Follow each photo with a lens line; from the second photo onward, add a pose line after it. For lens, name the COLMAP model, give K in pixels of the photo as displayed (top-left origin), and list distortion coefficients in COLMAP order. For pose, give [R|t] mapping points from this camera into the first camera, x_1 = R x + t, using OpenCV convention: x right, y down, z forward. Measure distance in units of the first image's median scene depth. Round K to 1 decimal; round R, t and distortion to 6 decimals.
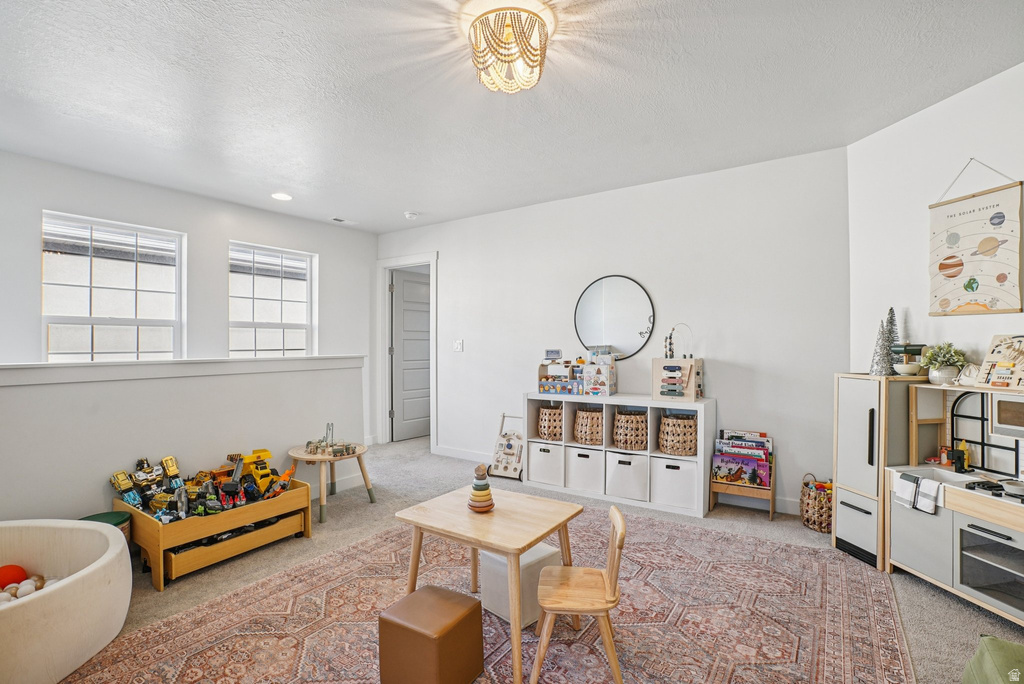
lens RADIAL K [[480.9, 0, 521.2], [0, 480.9, 344.5], [0, 0, 1]] dist [-0.027966, 0.010876]
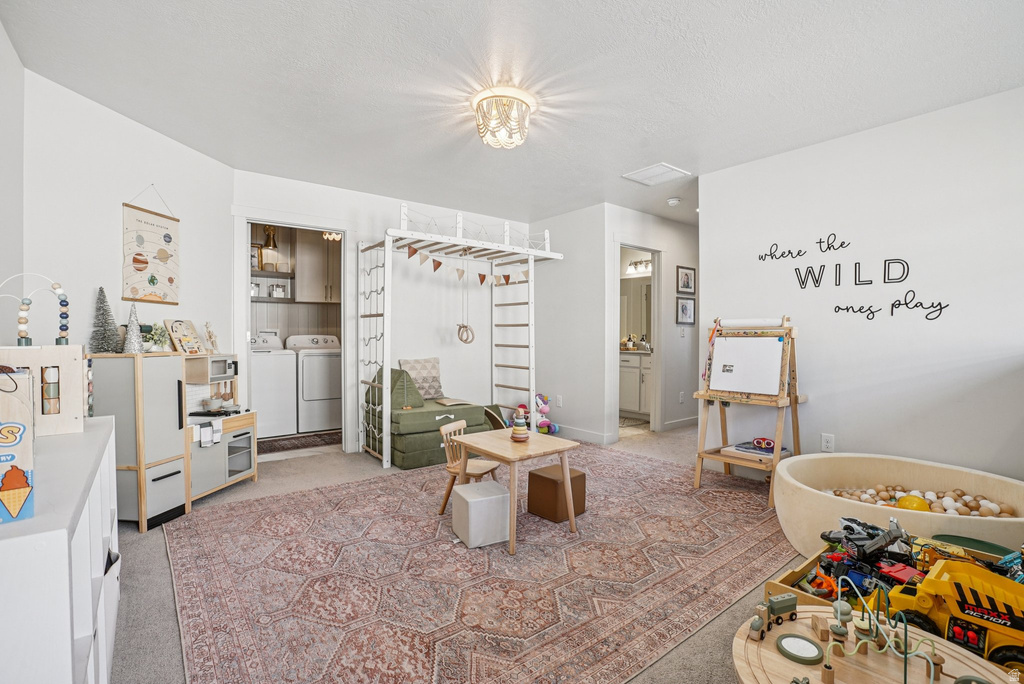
lens RADIAL K [[480.9, 0, 516.6], [0, 480.9, 341.8], [0, 0, 1]] dist [-0.027966, 0.010876]
pose [[-0.951617, -0.003581, 0.307266, -0.414762], [0.000616, 0.999908, 0.013561, 0.027393], [-0.307286, 0.013094, -0.951527, 1.920725]]
